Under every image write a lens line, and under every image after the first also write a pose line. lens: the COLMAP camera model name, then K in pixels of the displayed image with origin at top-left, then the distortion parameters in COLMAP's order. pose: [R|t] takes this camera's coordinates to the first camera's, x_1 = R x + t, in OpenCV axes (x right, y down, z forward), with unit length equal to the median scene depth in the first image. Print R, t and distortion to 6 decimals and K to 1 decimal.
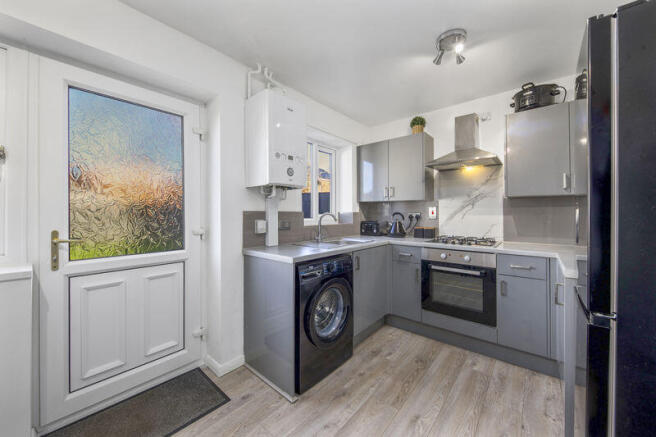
lens RADIAL K [[226.4, 0, 324.3], [0, 226.4, 213.6], [0, 0, 1]] dist [0.000322, -0.000045]
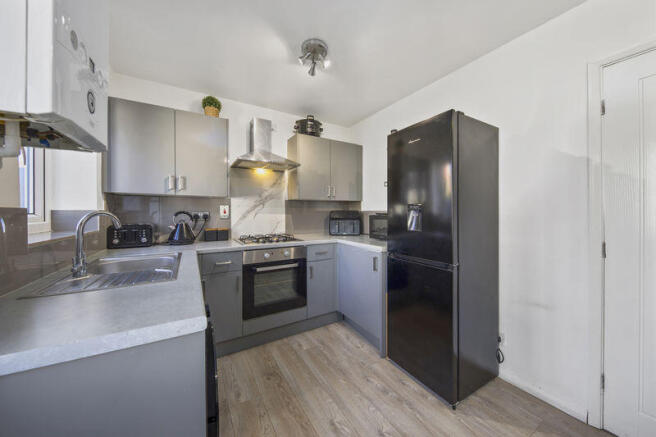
lens RADIAL K [[226.4, 0, 324.3], [0, 226.4, 213.6], [0, 0, 1]] dist [0.000322, -0.000045]
pose [[0.347002, -0.003181, 0.937859, -0.281954], [-0.000140, 0.999994, 0.003444, 0.000315], [-0.937865, -0.001327, 0.346999, 0.391164]]
